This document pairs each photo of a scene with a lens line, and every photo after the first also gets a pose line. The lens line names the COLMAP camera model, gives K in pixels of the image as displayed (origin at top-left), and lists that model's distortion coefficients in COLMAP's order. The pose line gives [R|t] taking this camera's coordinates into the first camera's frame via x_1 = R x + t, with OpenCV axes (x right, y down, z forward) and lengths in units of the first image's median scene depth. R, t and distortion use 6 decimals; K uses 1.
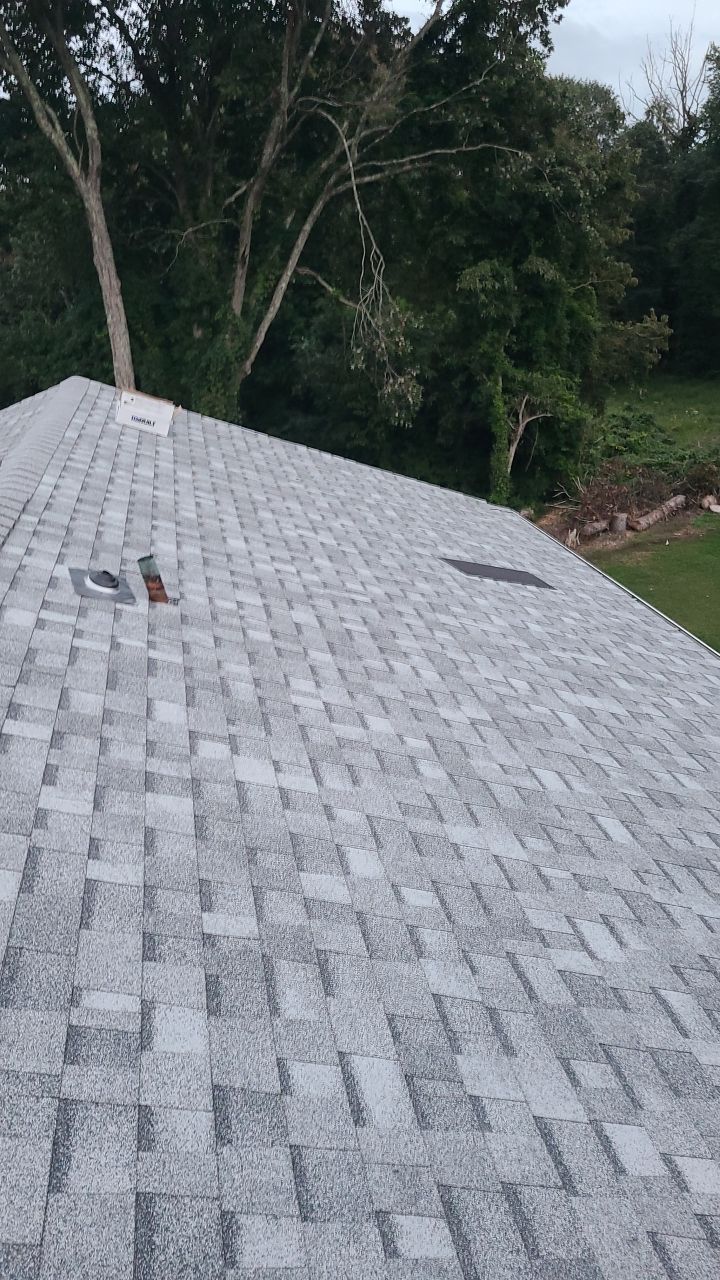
lens RADIAL K [[974.9, 0, 365.1], [0, 974.9, 627.0], [0, 0, 1]] dist [0.047976, -0.025265]
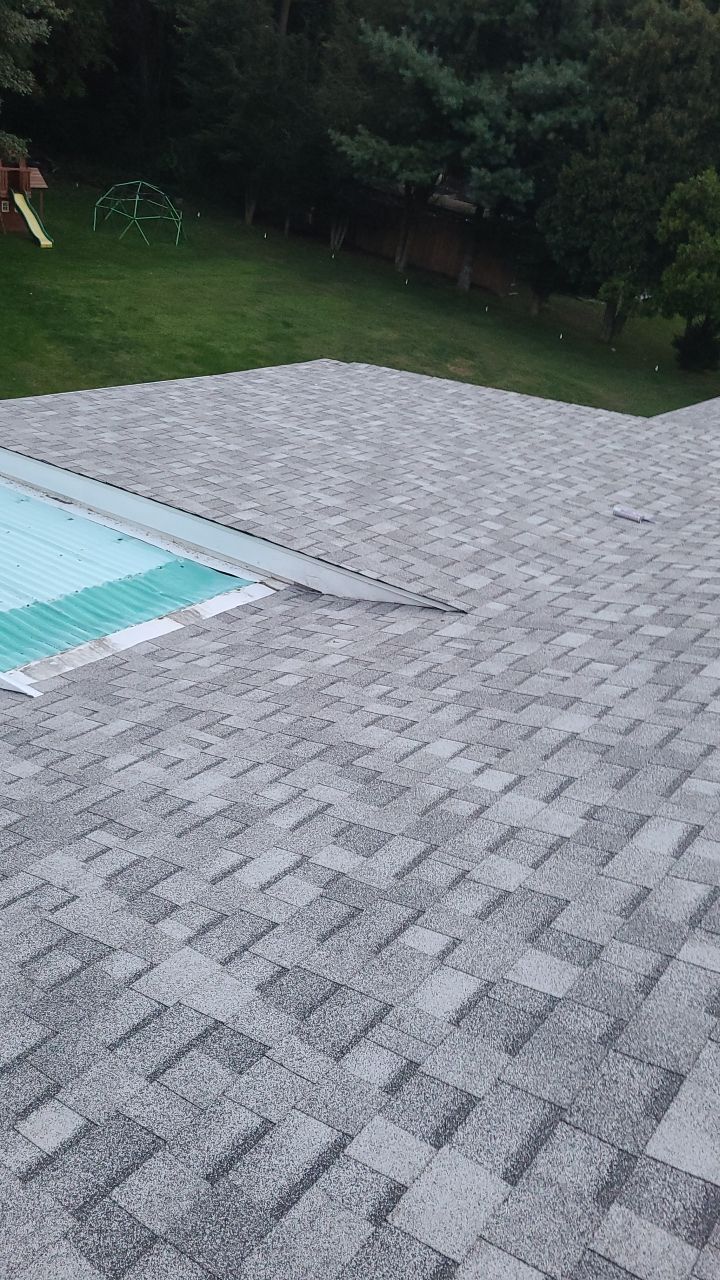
lens RADIAL K [[972.0, 0, 360.0], [0, 972.0, 640.0], [0, 0, 1]] dist [0.044145, -0.035566]
pose [[-0.640370, -0.452393, 0.620698, -0.301293], [0.122581, 0.737576, 0.664045, -0.453801], [-0.758222, 0.501321, -0.416866, 1.256072]]
